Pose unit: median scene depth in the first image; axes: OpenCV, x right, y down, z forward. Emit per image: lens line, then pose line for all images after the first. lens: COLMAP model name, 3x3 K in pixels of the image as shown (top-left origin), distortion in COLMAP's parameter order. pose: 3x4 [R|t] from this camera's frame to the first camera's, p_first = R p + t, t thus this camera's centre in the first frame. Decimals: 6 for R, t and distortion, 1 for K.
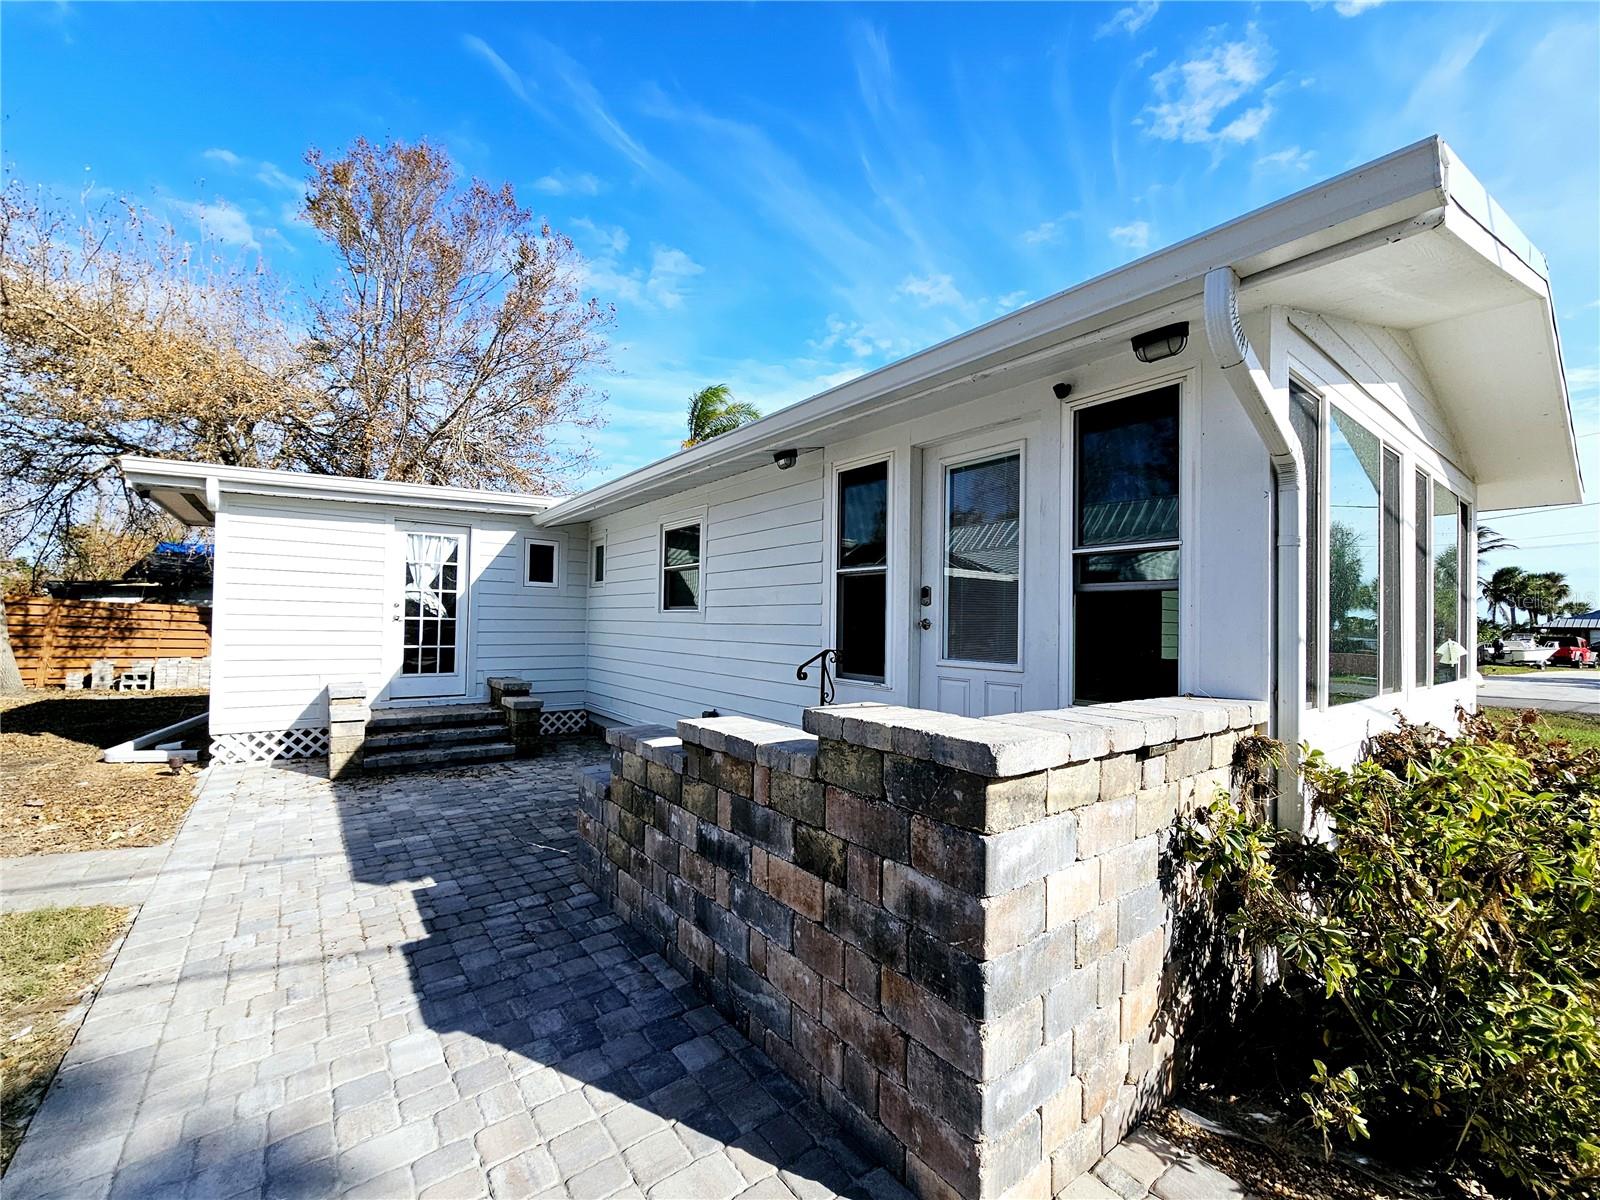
lens RADIAL K [[647.2, 0, 800.0], [0, 647.2, 600.0], [0, 0, 1]] dist [-0.001259, -0.000074]
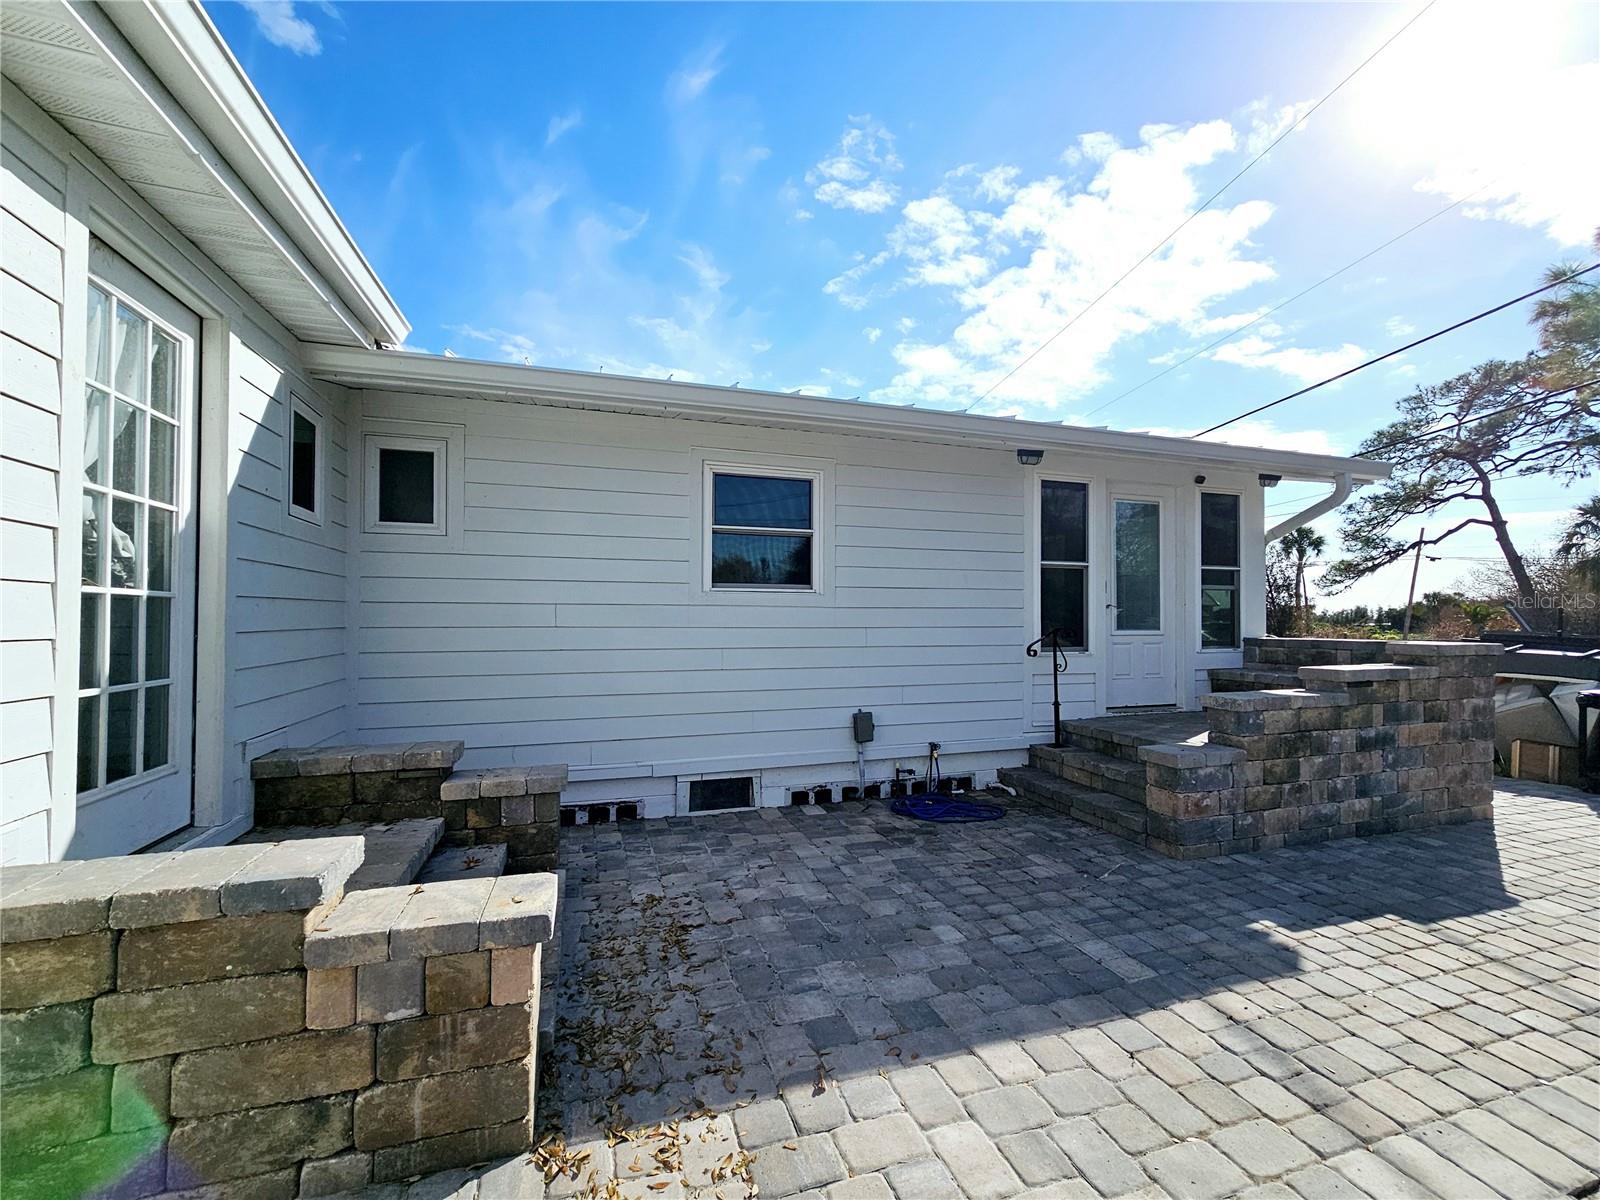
lens RADIAL K [[643.5, 0, 801.1], [0, 643.5, 611.8], [0, 0, 1]] dist [0.000301, -0.000020]
pose [[0.342632, -0.000802, 0.939469, -1.468755], [-0.027029, 0.999577, 0.010711, 0.053989], [-0.939081, -0.029063, 0.342465, 1.232830]]
